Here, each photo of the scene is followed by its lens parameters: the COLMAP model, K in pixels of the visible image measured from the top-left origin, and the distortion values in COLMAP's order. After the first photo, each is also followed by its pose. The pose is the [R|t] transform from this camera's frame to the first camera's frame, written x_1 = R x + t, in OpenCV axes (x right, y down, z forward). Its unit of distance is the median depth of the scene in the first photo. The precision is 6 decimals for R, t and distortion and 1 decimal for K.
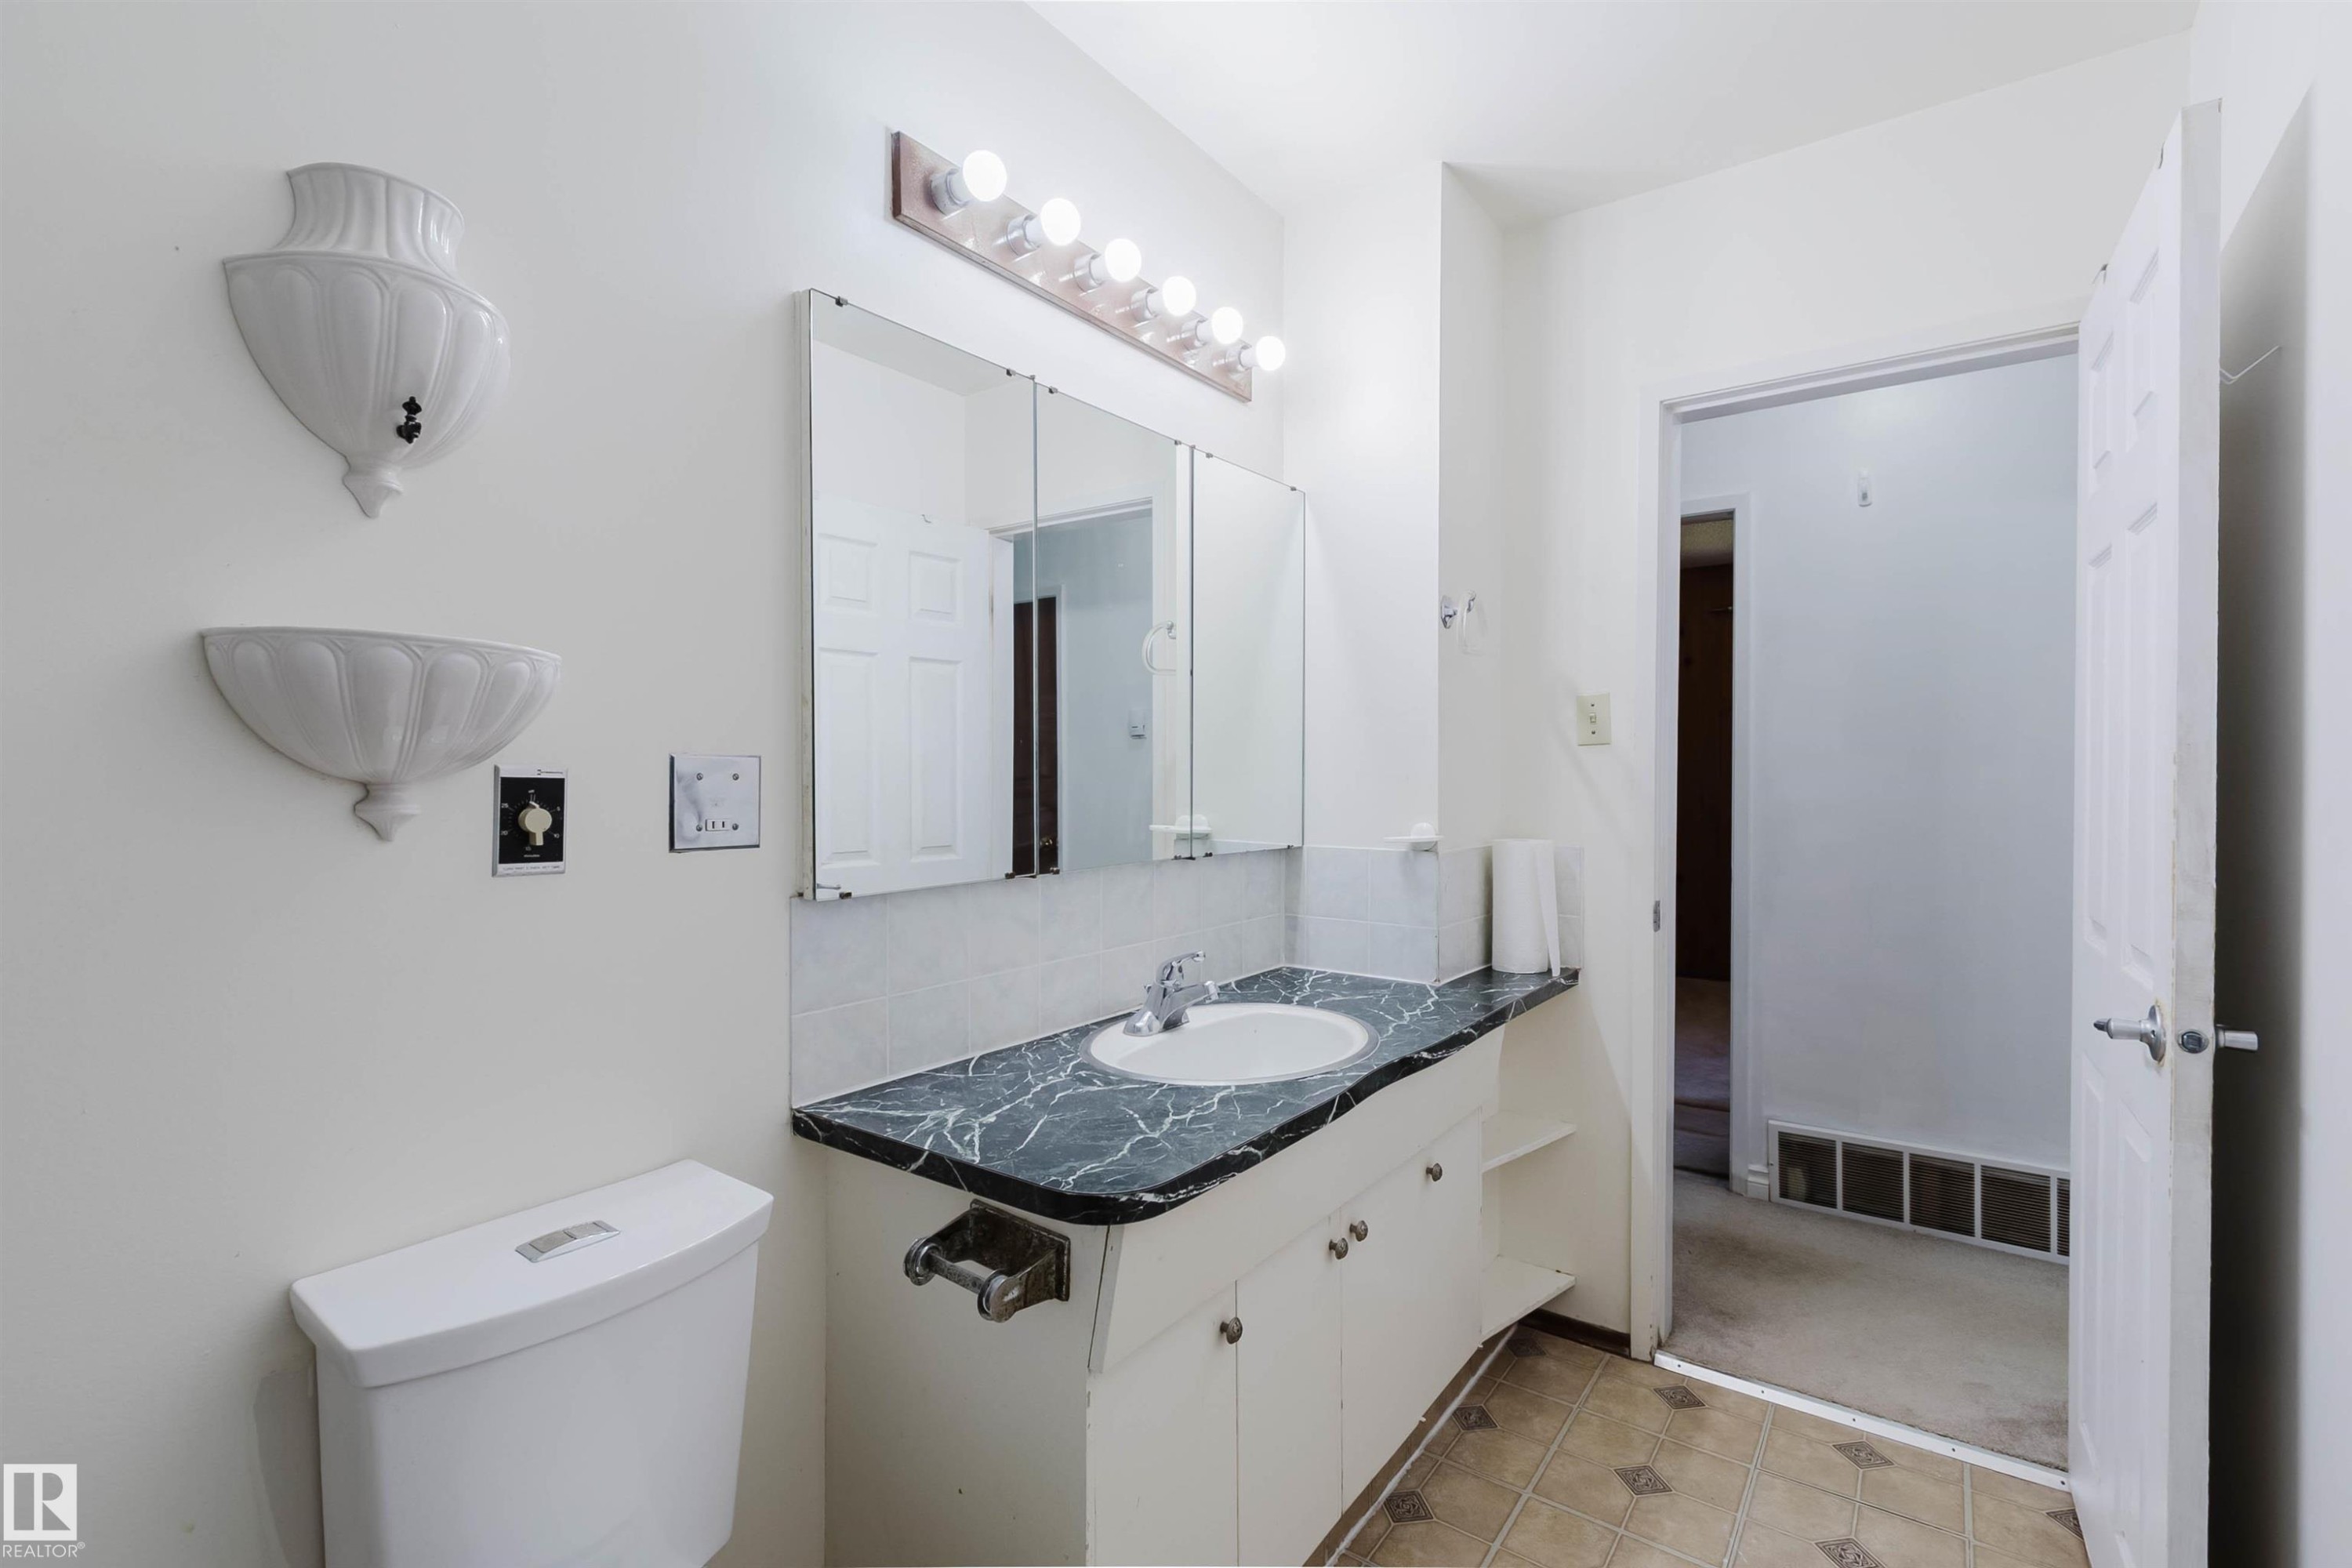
lens RADIAL K [[1064.7, 0, 1174.1], [0, 1064.7, 775.3], [0, 0, 1]] dist [0.006076, -0.003924]
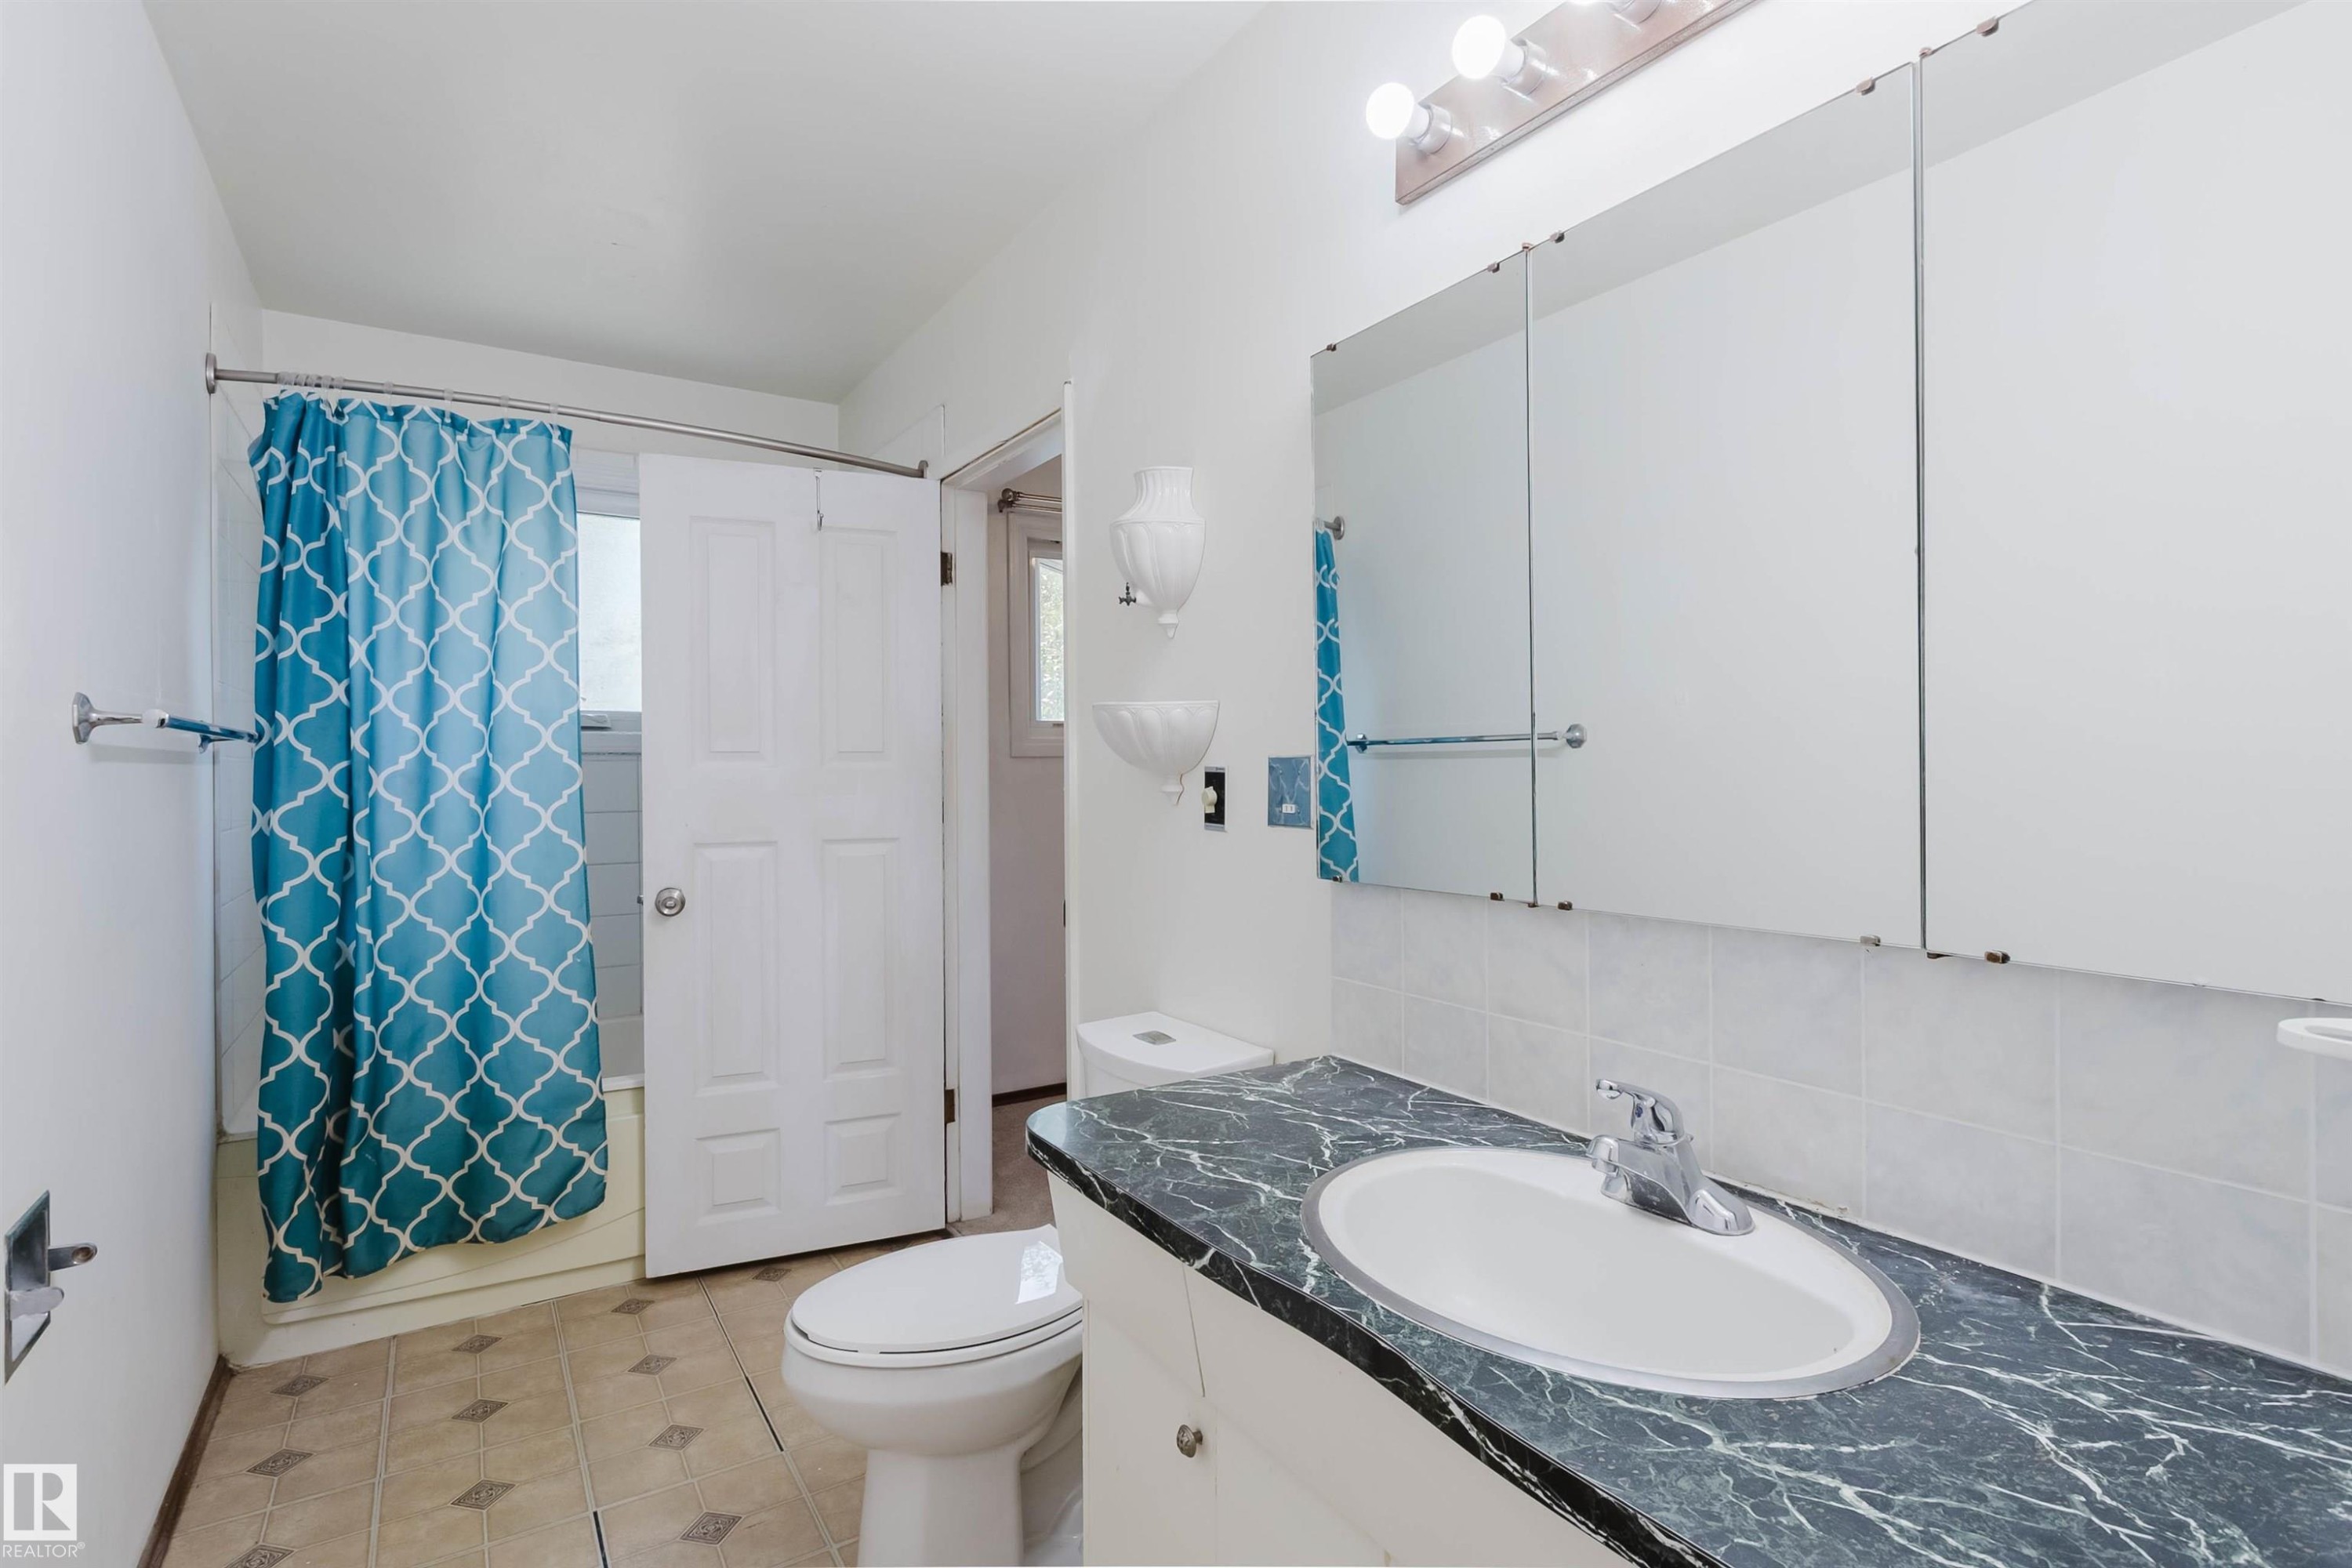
lens RADIAL K [[1092.6, 0, 1177.7], [0, 1092.6, 769.2], [0, 0, 1]] dist [0.000684, 0.001093]
pose [[-0.348115, -0.003482, -0.937445, 0.799145], [-0.001983, 0.999994, -0.002978, -0.000463], [0.937450, 0.000822, -0.348120, 1.201473]]
